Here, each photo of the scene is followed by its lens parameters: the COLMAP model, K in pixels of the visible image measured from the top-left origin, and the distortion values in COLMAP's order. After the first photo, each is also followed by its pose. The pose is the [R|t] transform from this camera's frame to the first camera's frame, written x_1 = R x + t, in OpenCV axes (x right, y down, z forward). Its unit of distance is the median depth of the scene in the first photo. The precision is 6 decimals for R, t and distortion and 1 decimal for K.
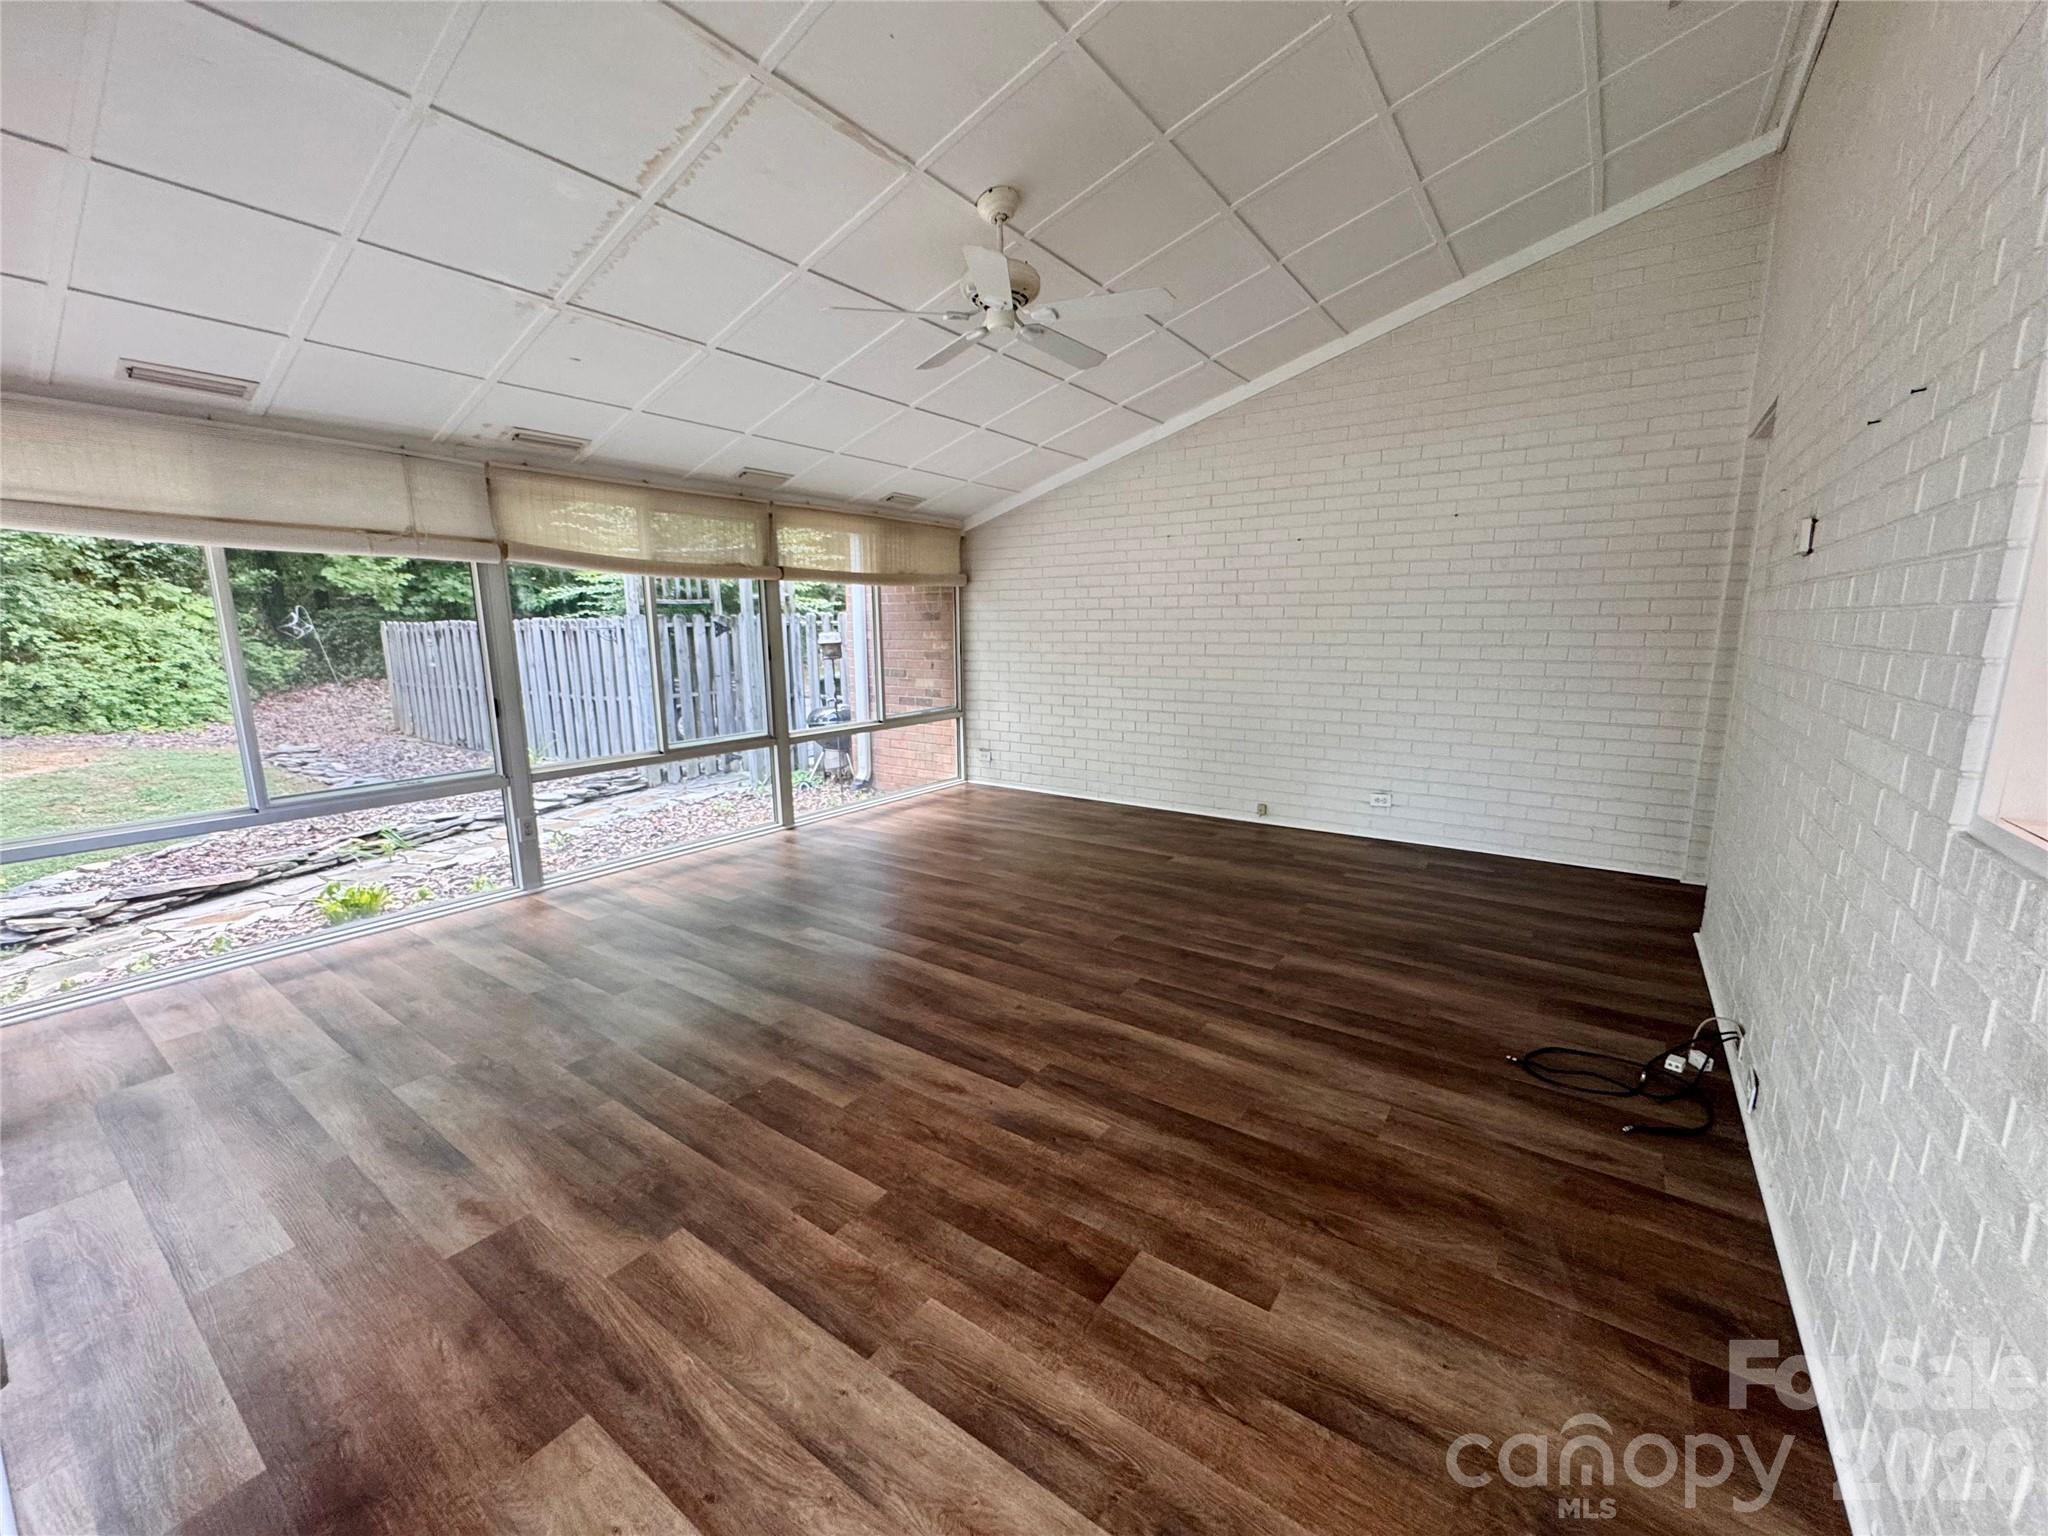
lens RADIAL K [[822.5, 0, 1023.2], [0, 822.5, 771.3], [0, 0, 1]] dist [-0.003674, 0.000659]
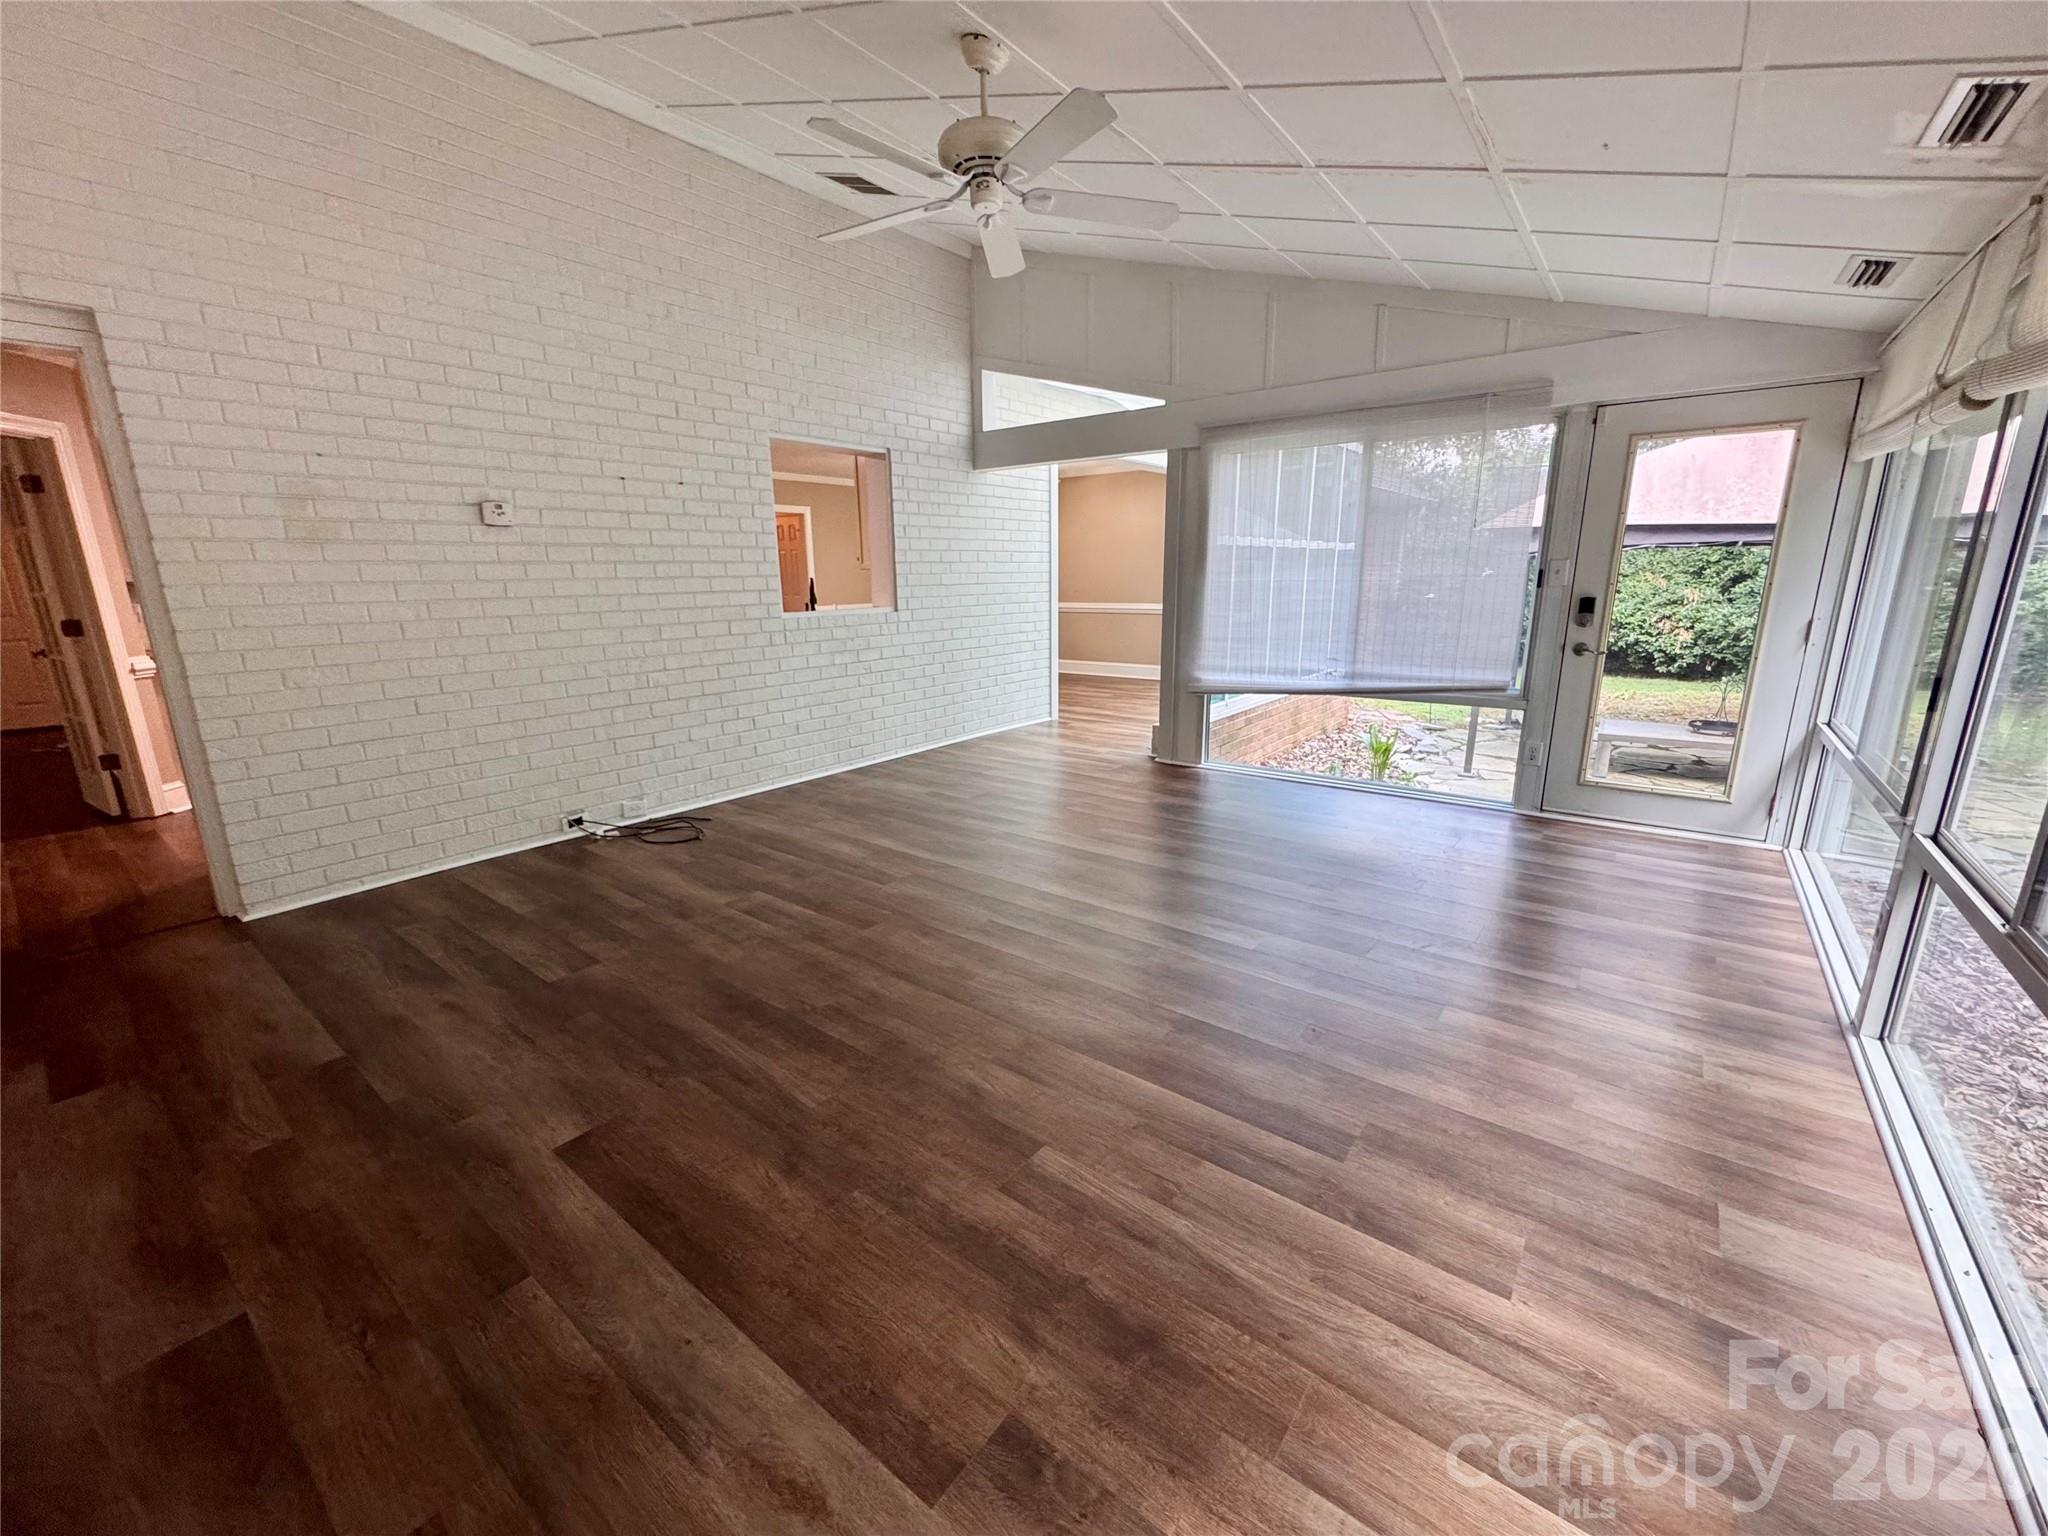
lens RADIAL K [[822.5, 0, 1023.2], [0, 822.5, 771.3], [0, 0, 1]] dist [-0.003674, 0.000659]
pose [[-0.999111, 0.011635, 0.040524, -0.083611], [0.026909, 0.915916, 0.400467, -0.297103], [-0.032457, 0.401201, -0.915415, 1.739603]]
